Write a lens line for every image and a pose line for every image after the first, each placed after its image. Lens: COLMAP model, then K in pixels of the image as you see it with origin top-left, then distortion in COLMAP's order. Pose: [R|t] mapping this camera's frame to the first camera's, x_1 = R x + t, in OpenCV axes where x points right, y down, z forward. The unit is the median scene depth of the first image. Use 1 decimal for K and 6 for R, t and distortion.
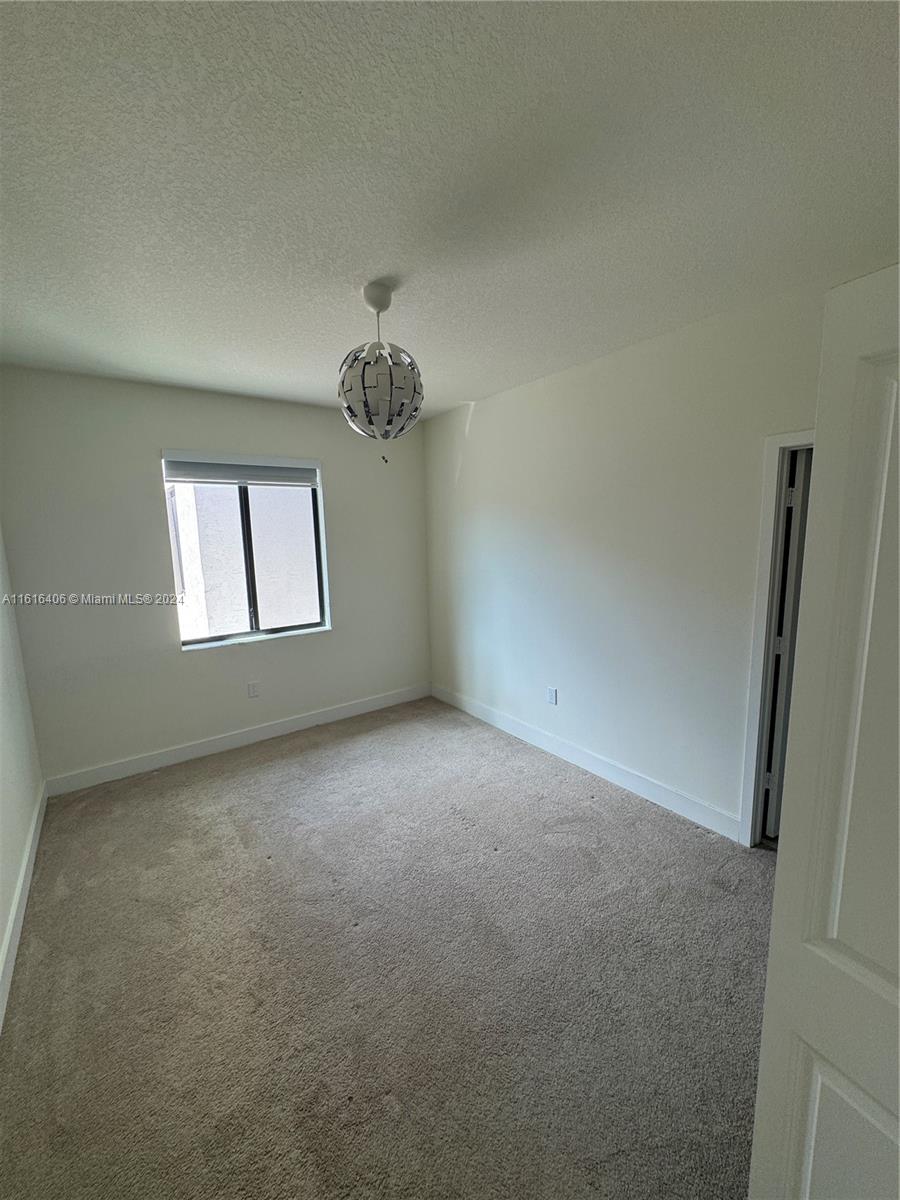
lens RADIAL K [[477.6, 0, 448.0], [0, 477.6, 600.4], [0, 0, 1]] dist [-0.000154, 0.000515]
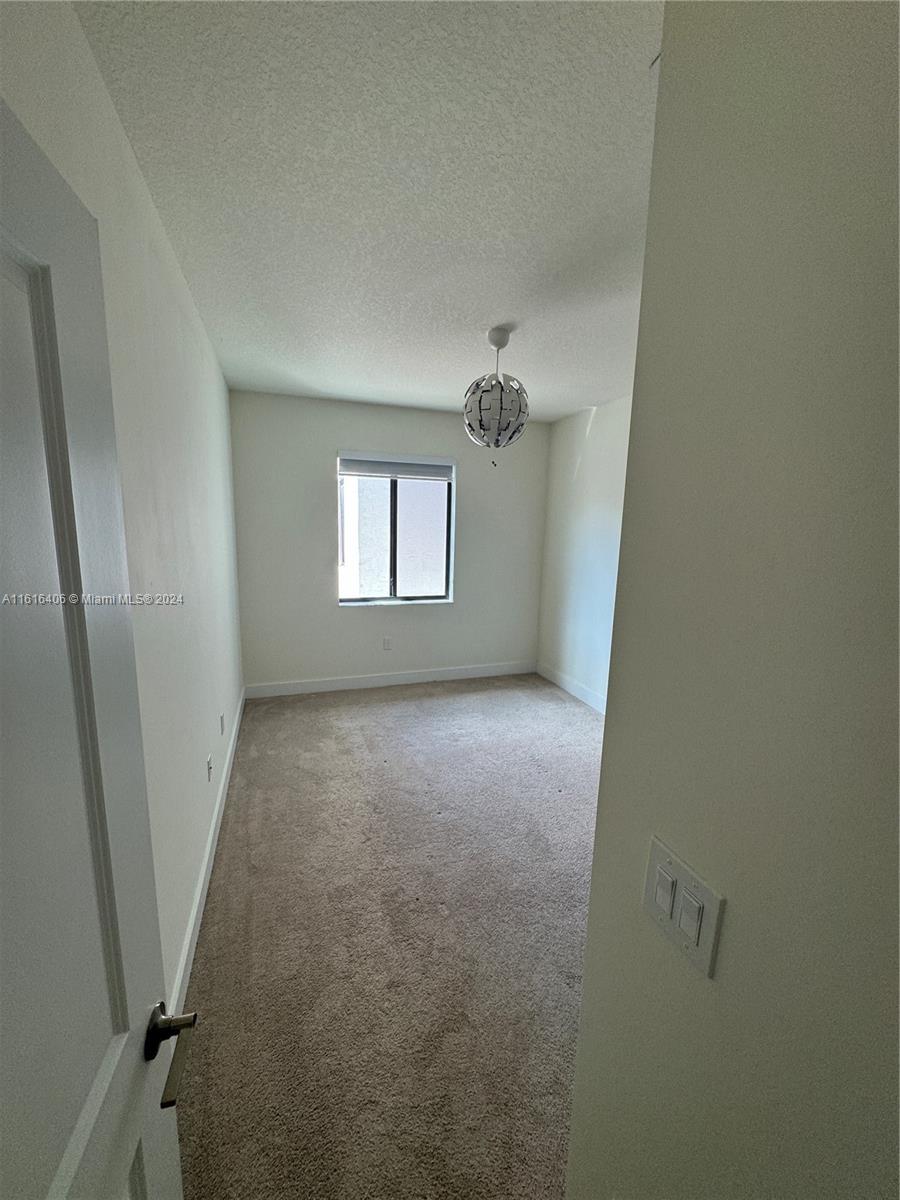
lens RADIAL K [[477.6, 0, 447.4], [0, 477.6, 599.9], [0, 0, 1]] dist [-0.000154, 0.000515]
pose [[0.955019, 0.094939, -0.280937, 0.101681], [-0.090345, 0.995480, 0.029290, 0.030040], [0.282448, -0.002591, 0.959279, -0.188657]]
